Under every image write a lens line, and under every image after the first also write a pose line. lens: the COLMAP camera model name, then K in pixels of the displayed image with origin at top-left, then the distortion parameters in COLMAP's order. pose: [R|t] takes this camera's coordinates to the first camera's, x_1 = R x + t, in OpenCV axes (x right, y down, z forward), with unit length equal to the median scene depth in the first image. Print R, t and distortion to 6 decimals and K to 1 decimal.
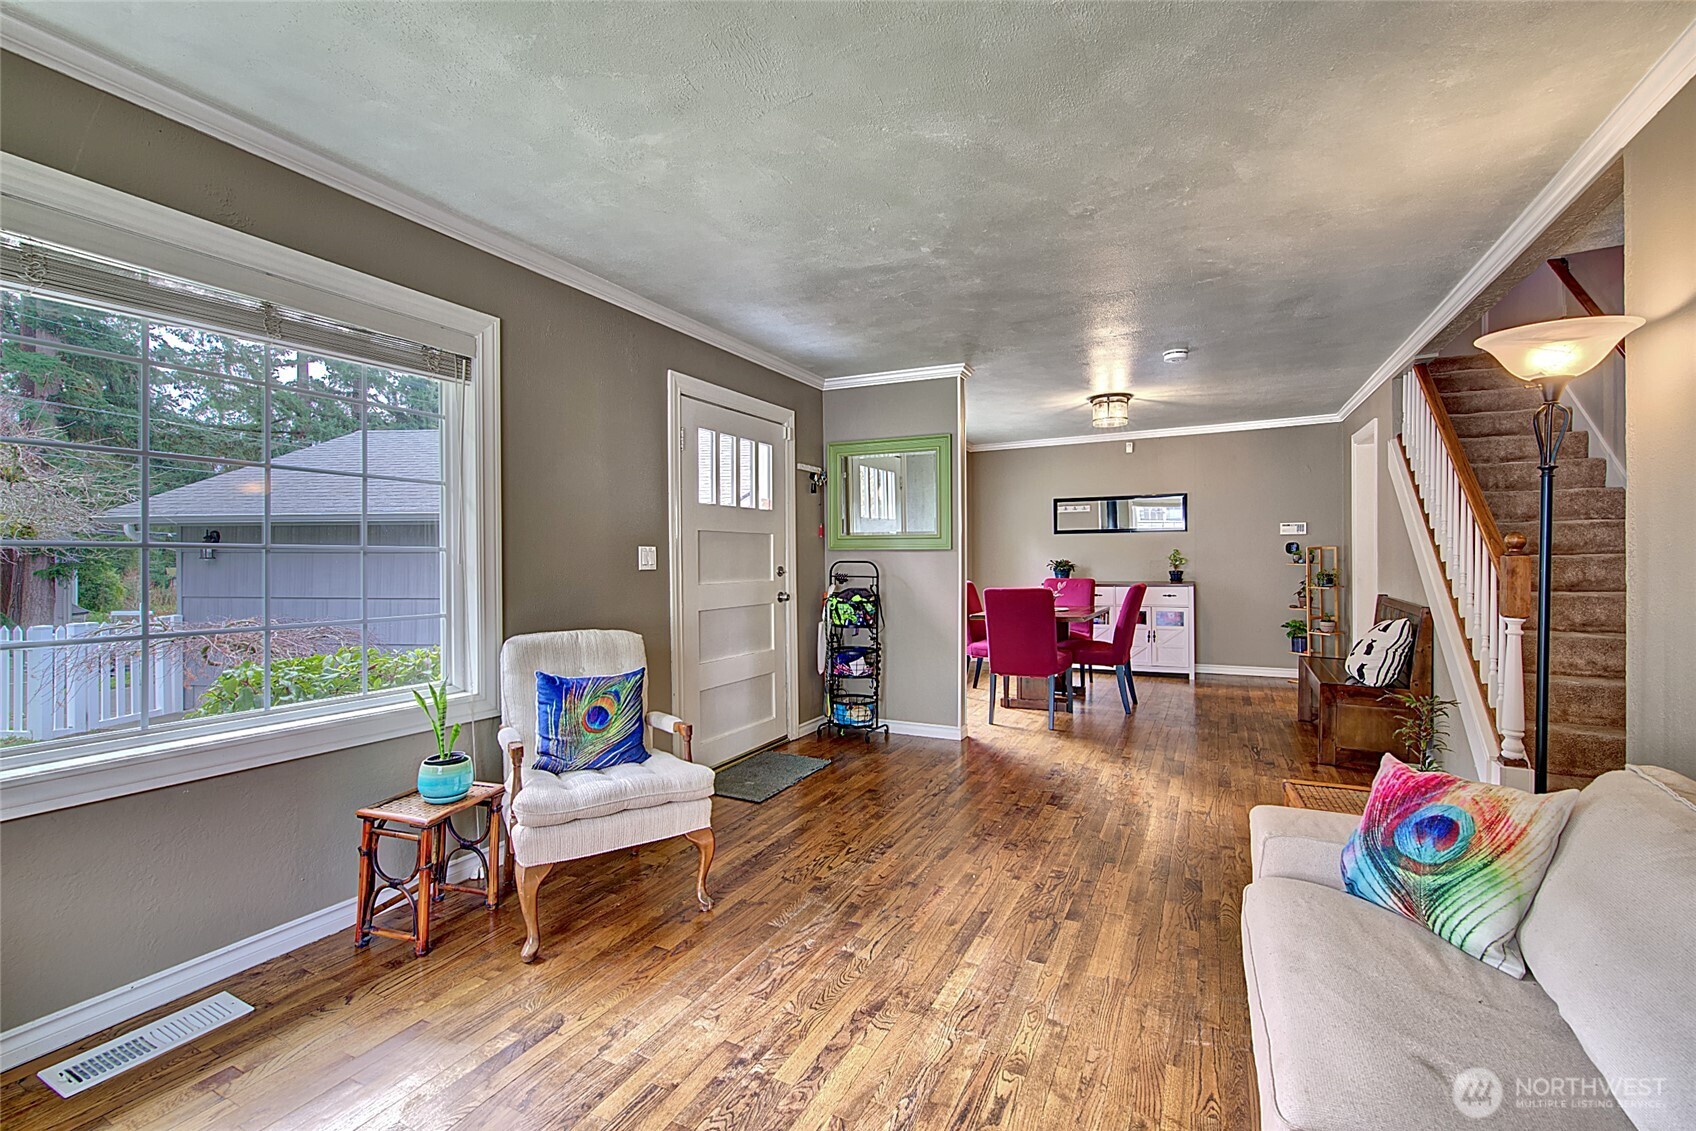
lens RADIAL K [[735.1, 0, 847.2], [0, 735.1, 564.3], [0, 0, 1]] dist [-0.000477, -0.000088]
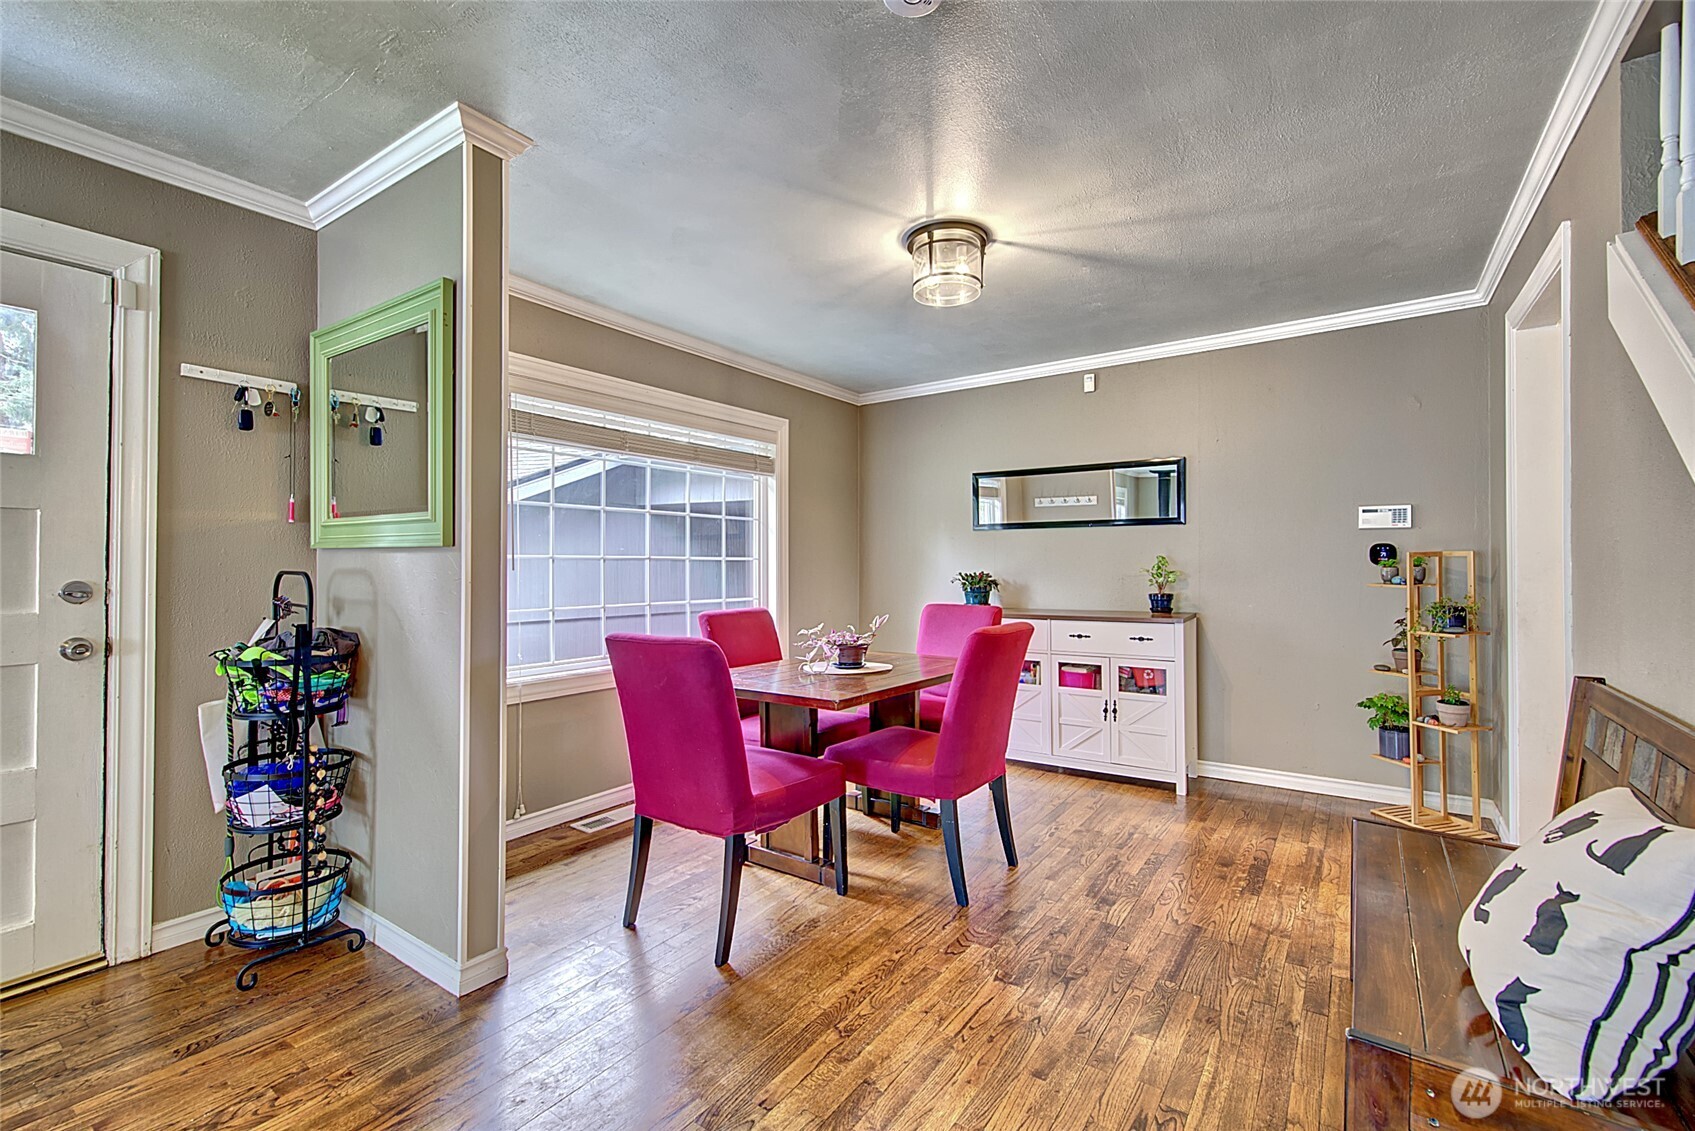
lens RADIAL K [[734.7, 0, 845.5], [0, 734.7, 562.5], [0, 0, 1]] dist [-0.000477, -0.000088]
pose [[0.989247, 0.008378, -0.146012, 0.320678], [-0.010355, 0.999865, -0.012786, -0.005879], [0.145885, 0.014161, 0.989200, 0.451231]]
